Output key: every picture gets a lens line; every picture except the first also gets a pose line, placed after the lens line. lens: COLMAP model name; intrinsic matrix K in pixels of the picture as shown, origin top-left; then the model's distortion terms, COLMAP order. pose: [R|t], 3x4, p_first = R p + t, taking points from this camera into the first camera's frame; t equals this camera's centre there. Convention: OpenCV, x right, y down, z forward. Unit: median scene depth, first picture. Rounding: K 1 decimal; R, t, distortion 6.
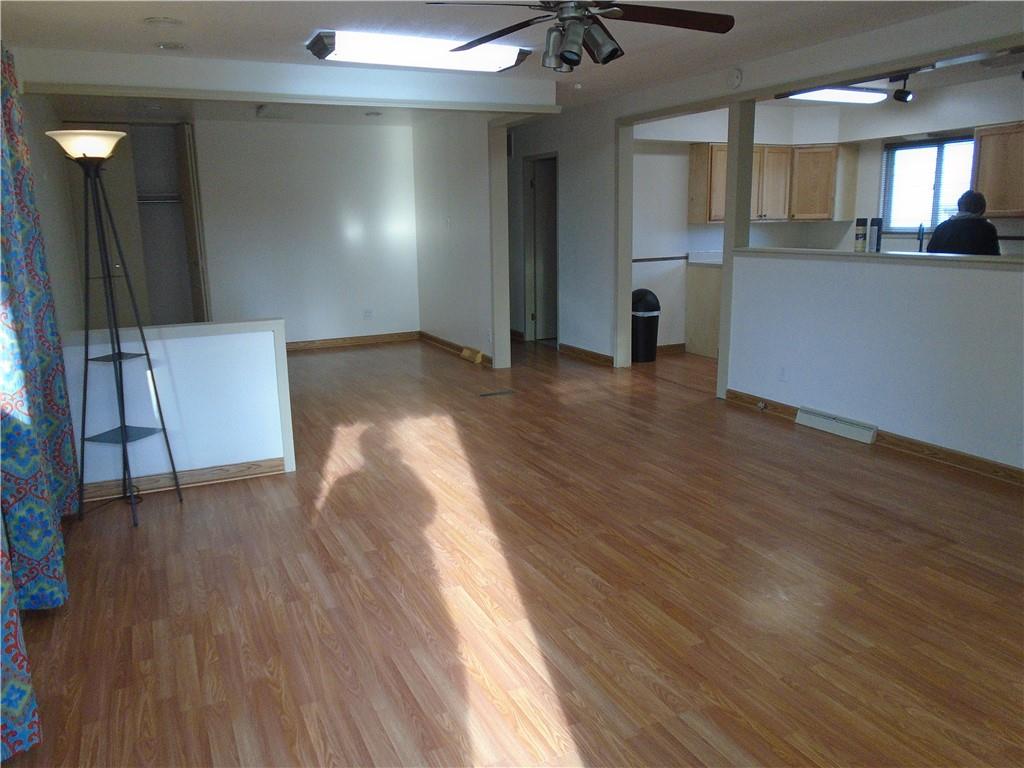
lens RADIAL K [[779.1, 0, 509.3], [0, 779.1, 382.8], [0, 0, 1]] dist [-0.023736, 0.007632]
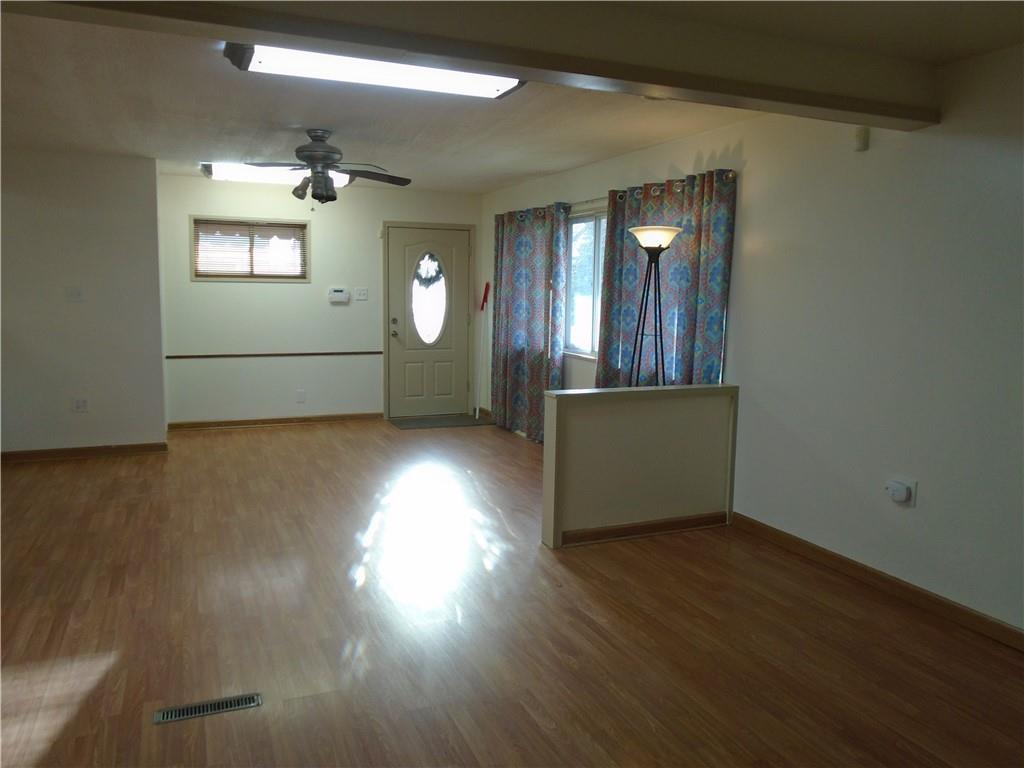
lens RADIAL K [[779.1, 0, 509.3], [0, 779.1, 382.8], [0, 0, 1]] dist [-0.023736, 0.007632]
pose [[-0.999087, -0.002954, 0.042625, -0.262602], [0.011107, 0.945358, 0.325843, -0.386023], [-0.041258, 0.326019, -0.944462, 1.785352]]
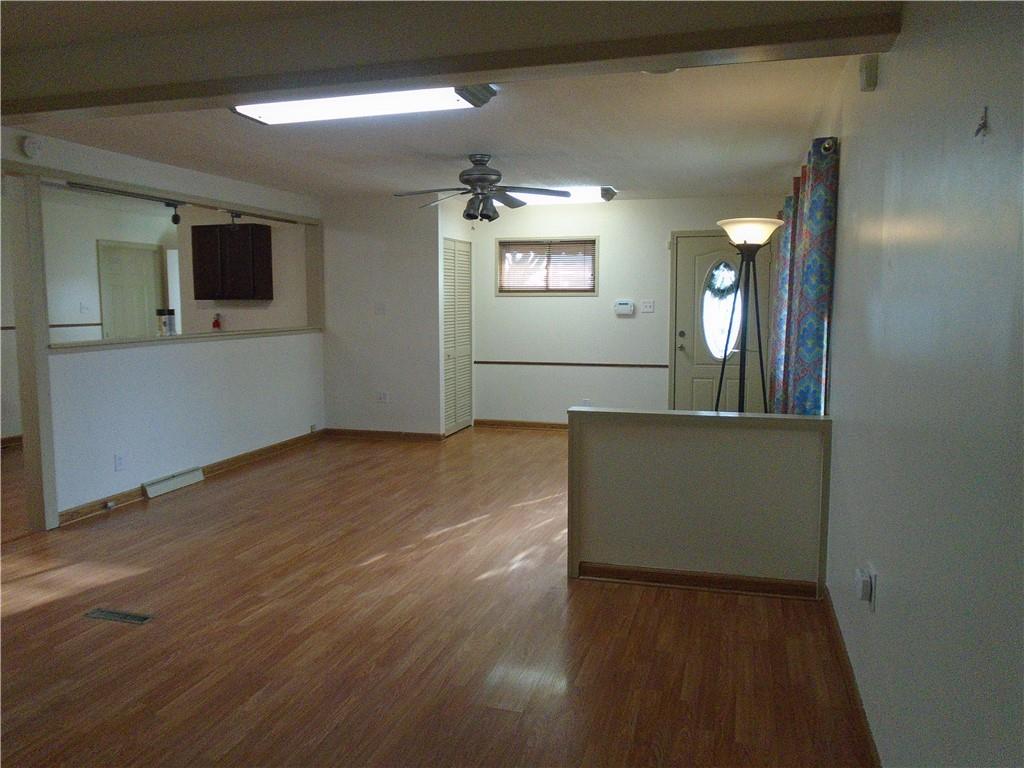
lens RADIAL K [[779.1, 0, 509.3], [0, 779.1, 382.8], [0, 0, 1]] dist [-0.023736, 0.007632]
pose [[-0.742689, -0.052391, 0.667584, -0.786696], [0.154599, 0.956587, 0.247063, -0.323010], [-0.651546, 0.286699, -0.702347, 1.554875]]
